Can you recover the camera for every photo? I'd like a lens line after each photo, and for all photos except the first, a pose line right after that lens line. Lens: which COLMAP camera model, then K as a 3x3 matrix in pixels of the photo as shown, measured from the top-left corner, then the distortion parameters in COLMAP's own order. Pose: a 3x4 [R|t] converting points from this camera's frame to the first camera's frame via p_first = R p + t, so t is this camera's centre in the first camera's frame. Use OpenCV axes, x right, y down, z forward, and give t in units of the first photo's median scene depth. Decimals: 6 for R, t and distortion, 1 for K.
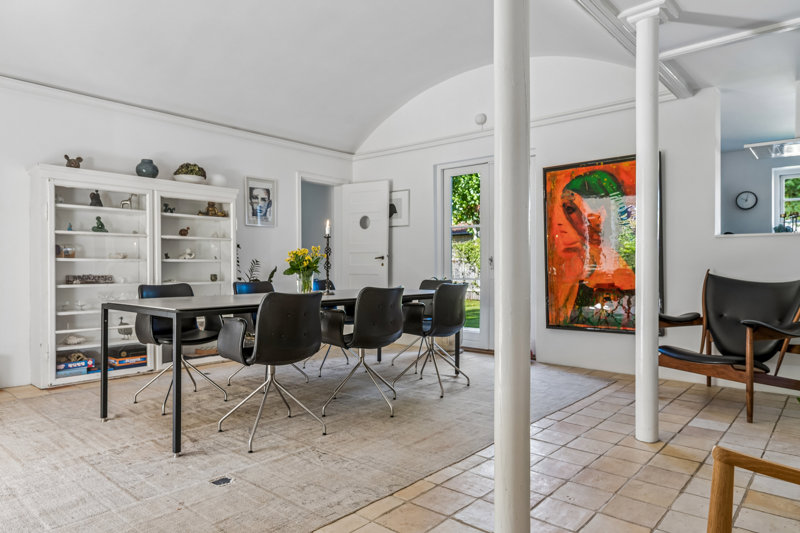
lens RADIAL K [[521.9, 0, 402.5], [0, 521.9, 269.1], [0, 0, 1]] dist [-0.008321, 0.005502]
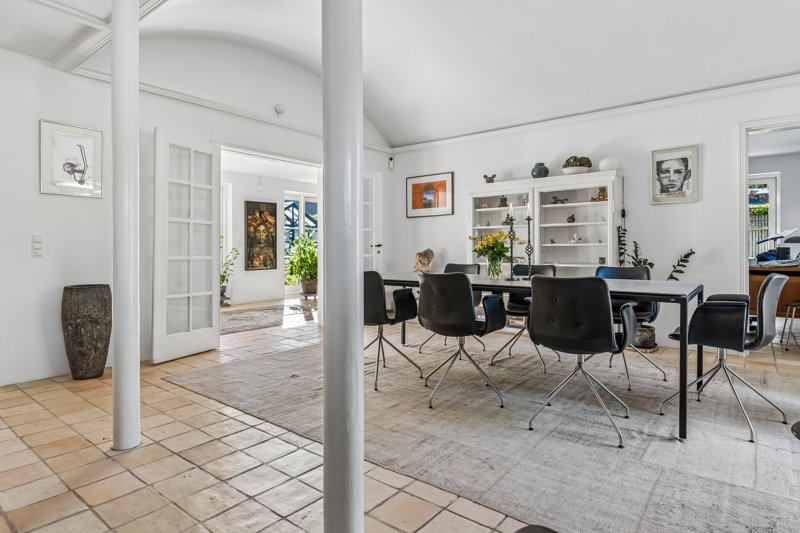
lens RADIAL K [[445.5, 0, 402.8], [0, 445.5, 258.3], [0, 0, 1]] dist [-0.011229, 0.000004]
pose [[0.036344, 0.019088, -0.999157, 0.532060], [0.001533, 0.999815, 0.019156, -0.005933], [0.999338, -0.002228, 0.036308, 0.614579]]
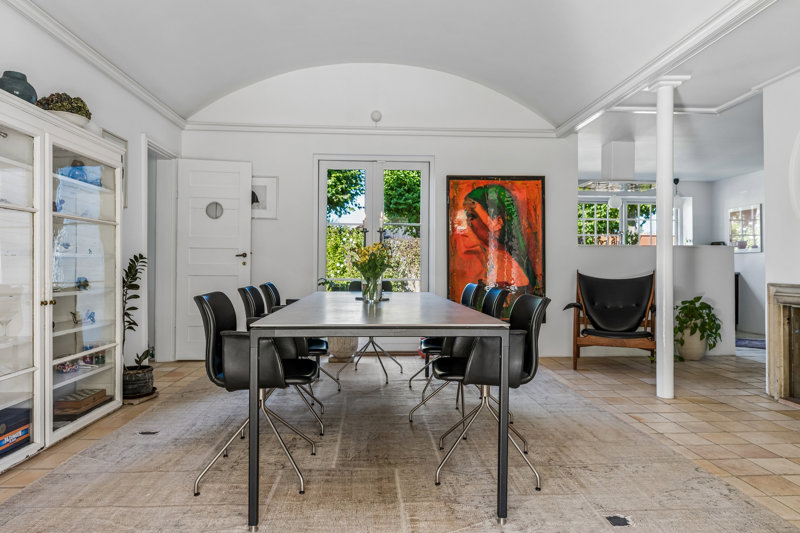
lens RADIAL K [[521.9, 0, 405.0], [0, 521.9, 266.2], [0, 0, 1]] dist [-0.008321, 0.005502]
pose [[0.712897, 0.004840, 0.701252, -0.559891], [-0.002171, 0.999987, -0.004695, -0.001544], [-0.701265, 0.001825, 0.712898, 0.299934]]
